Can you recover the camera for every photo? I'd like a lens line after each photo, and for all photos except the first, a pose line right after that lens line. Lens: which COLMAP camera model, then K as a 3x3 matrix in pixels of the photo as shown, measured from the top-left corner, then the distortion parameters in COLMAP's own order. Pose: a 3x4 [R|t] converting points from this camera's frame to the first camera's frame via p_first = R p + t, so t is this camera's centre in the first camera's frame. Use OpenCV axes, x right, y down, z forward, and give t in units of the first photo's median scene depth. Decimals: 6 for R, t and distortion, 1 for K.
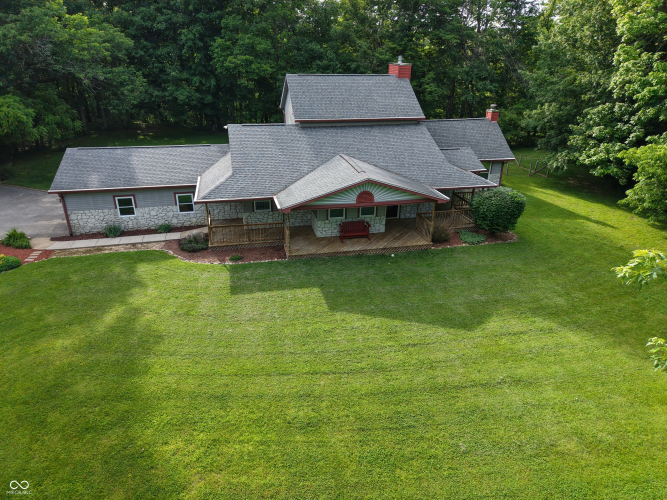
lens RADIAL K [[456.4, 0, 331.0], [0, 456.4, 251.4], [0, 0, 1]] dist [-0.004044, -0.004130]
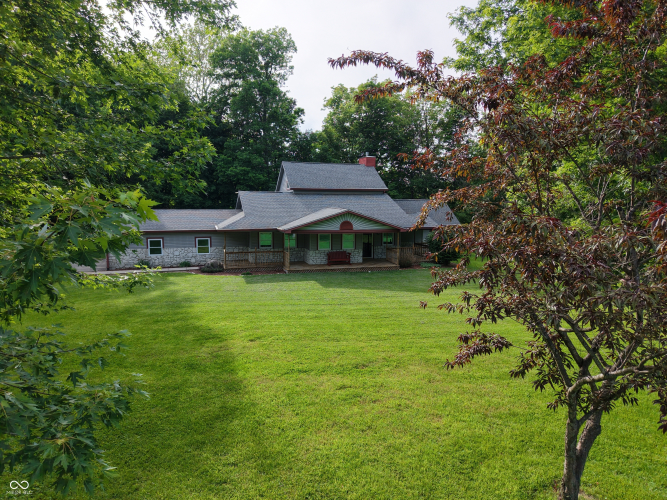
lens RADIAL K [[456.4, 0, 332.2], [0, 456.4, 248.1], [0, 0, 1]] dist [-0.004044, -0.004130]
pose [[0.998160, -0.015367, 0.058659, -0.039116], [0.033177, 0.948128, -0.316154, 0.315990], [-0.050758, 0.317518, 0.946893, -0.208457]]
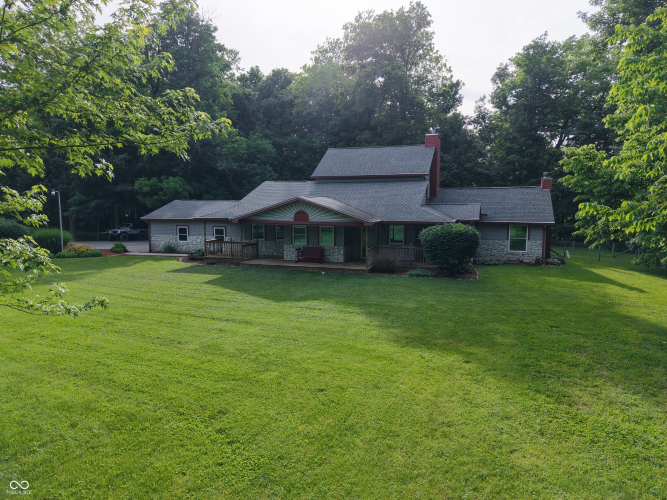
lens RADIAL K [[456.4, 0, 335.1], [0, 456.4, 246.1], [0, 0, 1]] dist [-0.004044, -0.004130]
pose [[0.856521, 0.038918, -0.514643, 0.636269], [-0.200597, 0.943857, -0.262478, 0.200303], [0.475534, 0.328054, 0.816240, 0.121087]]
